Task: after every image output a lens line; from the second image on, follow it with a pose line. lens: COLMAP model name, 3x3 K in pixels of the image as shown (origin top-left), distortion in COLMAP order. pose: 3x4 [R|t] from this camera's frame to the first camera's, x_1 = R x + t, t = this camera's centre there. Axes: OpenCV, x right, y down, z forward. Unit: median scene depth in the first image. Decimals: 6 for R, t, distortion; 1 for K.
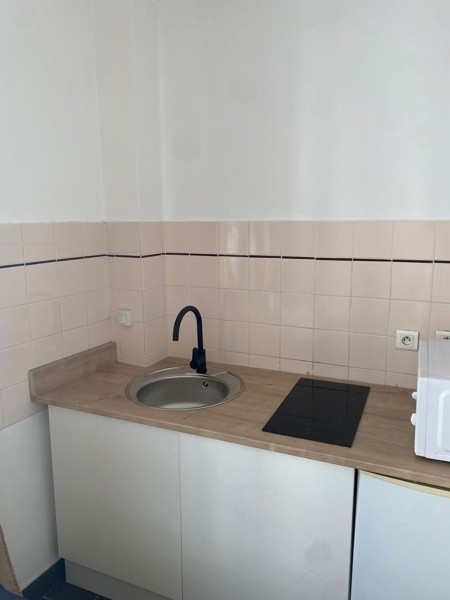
lens RADIAL K [[465.5, 0, 225.0], [0, 465.5, 300.0], [0, 0, 1]] dist [0.198893, -0.317761]
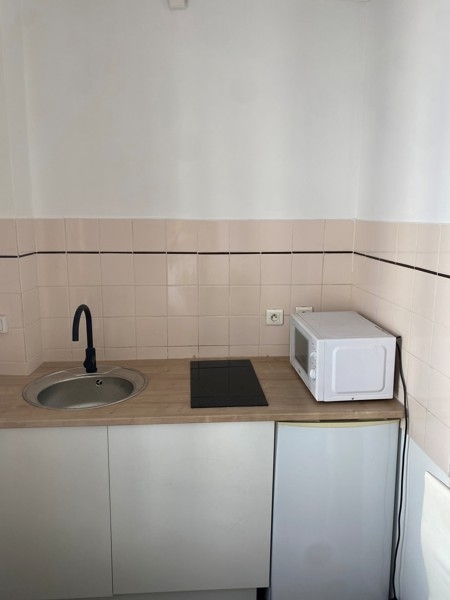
lens RADIAL K [[465.5, 0, 225.0], [0, 465.5, 300.0], [0, 0, 1]] dist [0.198893, -0.317761]
pose [[0.894572, -0.077263, 0.440194, -0.261536], [0.075663, 0.996908, 0.021214, 0.004609], [-0.440472, 0.014329, 0.897652, -0.026578]]
